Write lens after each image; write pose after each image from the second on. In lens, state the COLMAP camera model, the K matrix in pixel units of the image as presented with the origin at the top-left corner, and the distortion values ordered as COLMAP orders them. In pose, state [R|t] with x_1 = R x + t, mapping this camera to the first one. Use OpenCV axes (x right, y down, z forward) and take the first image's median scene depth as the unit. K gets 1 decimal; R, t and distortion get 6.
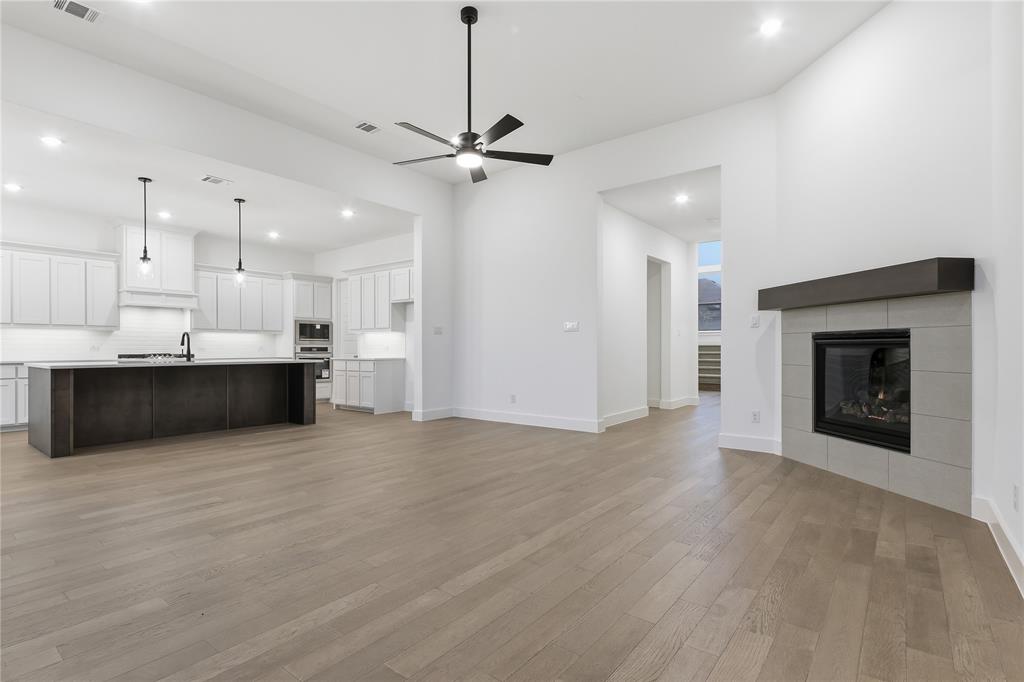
lens RADIAL K [[500.6, 0, 512.7], [0, 500.6, 345.1], [0, 0, 1]] dist [0.001881, -0.000245]
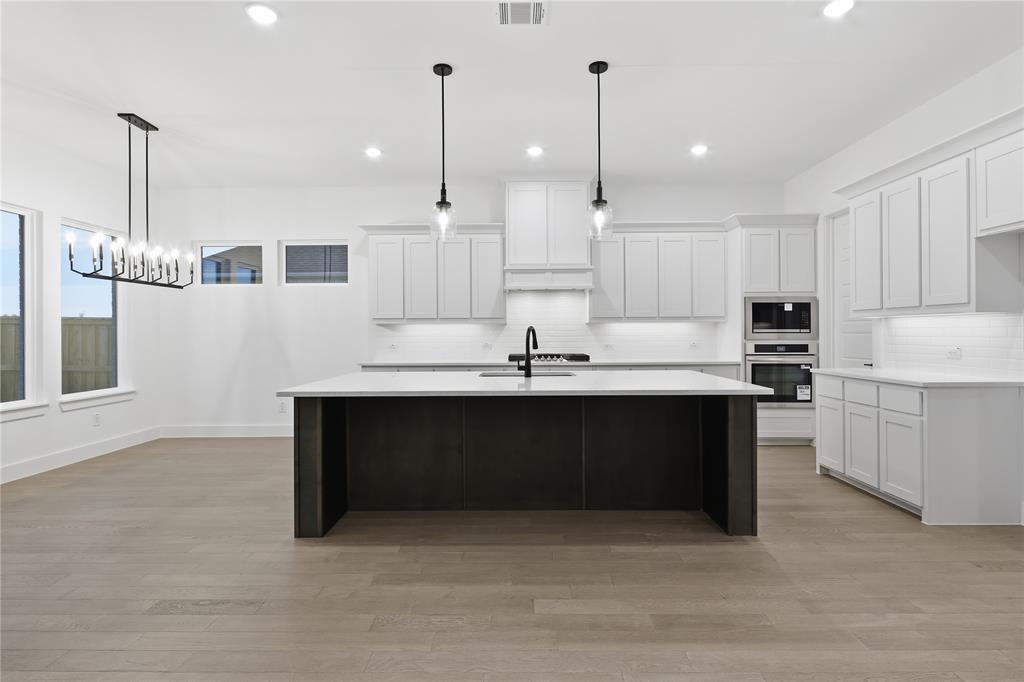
lens RADIAL K [[500.6, 0, 514.1], [0, 500.6, 332.8], [0, 0, 1]] dist [0.001881, -0.000245]
pose [[0.602649, -0.000257, -0.798006, -0.144382], [0.009728, 0.999928, 0.007025, -0.017089], [0.797947, -0.011996, 0.602609, 0.470582]]
